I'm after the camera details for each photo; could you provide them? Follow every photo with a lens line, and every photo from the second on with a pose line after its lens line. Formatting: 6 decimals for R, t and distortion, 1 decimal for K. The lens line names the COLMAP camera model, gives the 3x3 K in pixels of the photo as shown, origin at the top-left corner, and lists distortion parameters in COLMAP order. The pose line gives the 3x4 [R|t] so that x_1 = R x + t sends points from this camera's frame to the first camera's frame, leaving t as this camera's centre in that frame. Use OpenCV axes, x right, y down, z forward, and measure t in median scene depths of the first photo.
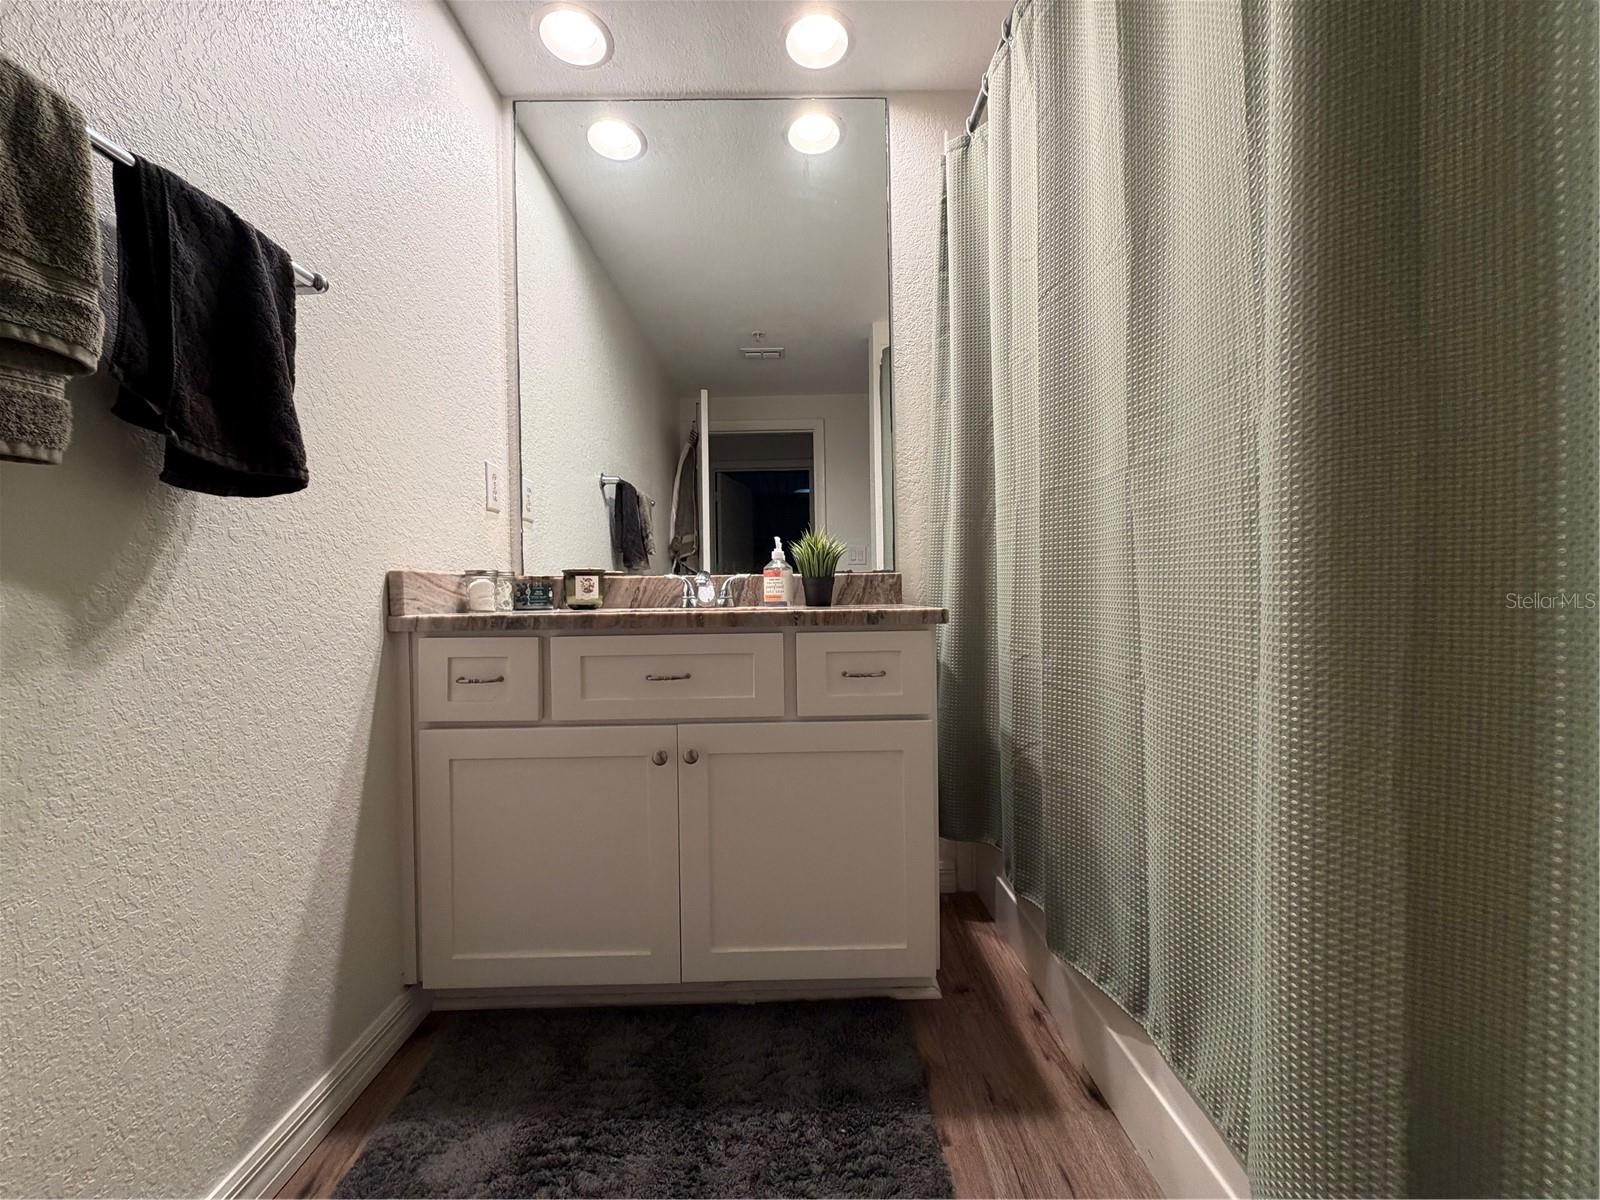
lens RADIAL K [[637.0, 0, 802.5], [0, 637.0, 599.7], [0, 0, 1]] dist [-0.000287, 0.000350]
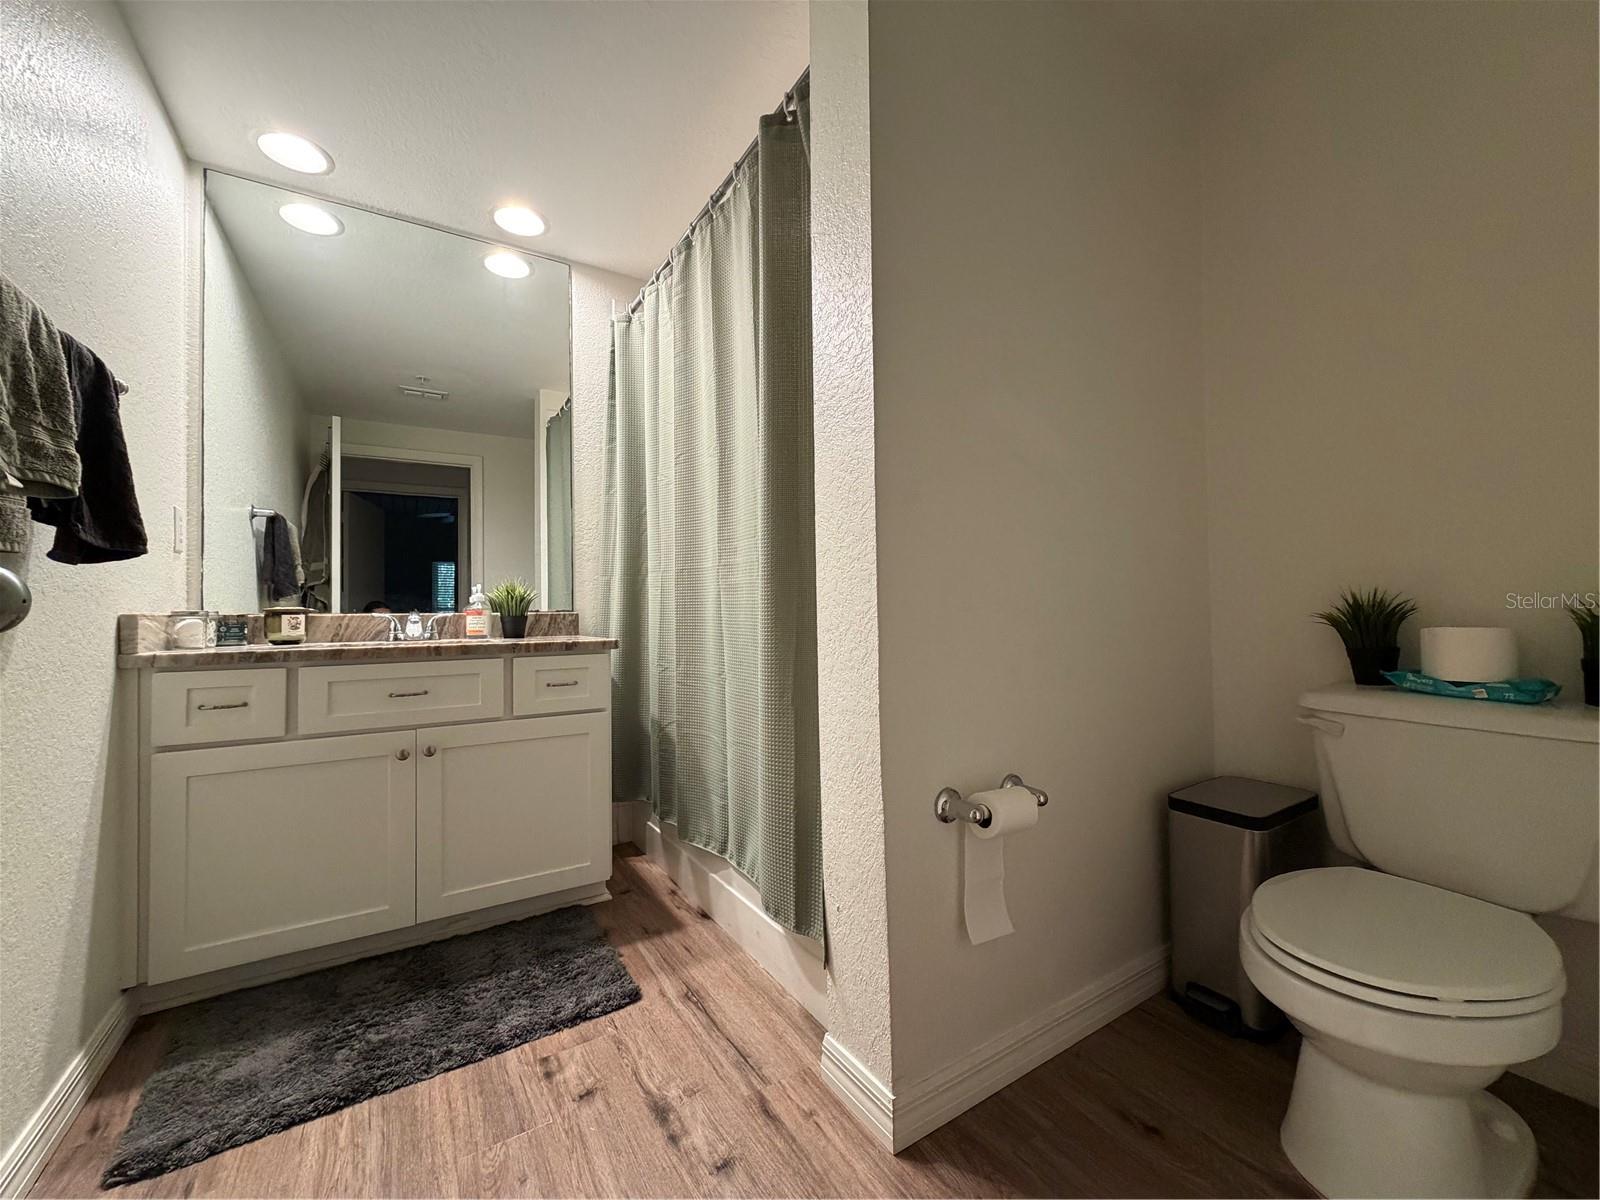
lens RADIAL K [[637.0, 0, 802.5], [0, 637.0, 599.7], [0, 0, 1]] dist [-0.000287, 0.000350]
pose [[0.854969, 0.015463, 0.518448, -0.175197], [0.004761, 0.999280, -0.037654, -0.019773], [-0.518657, 0.034661, 0.854280, -0.505448]]
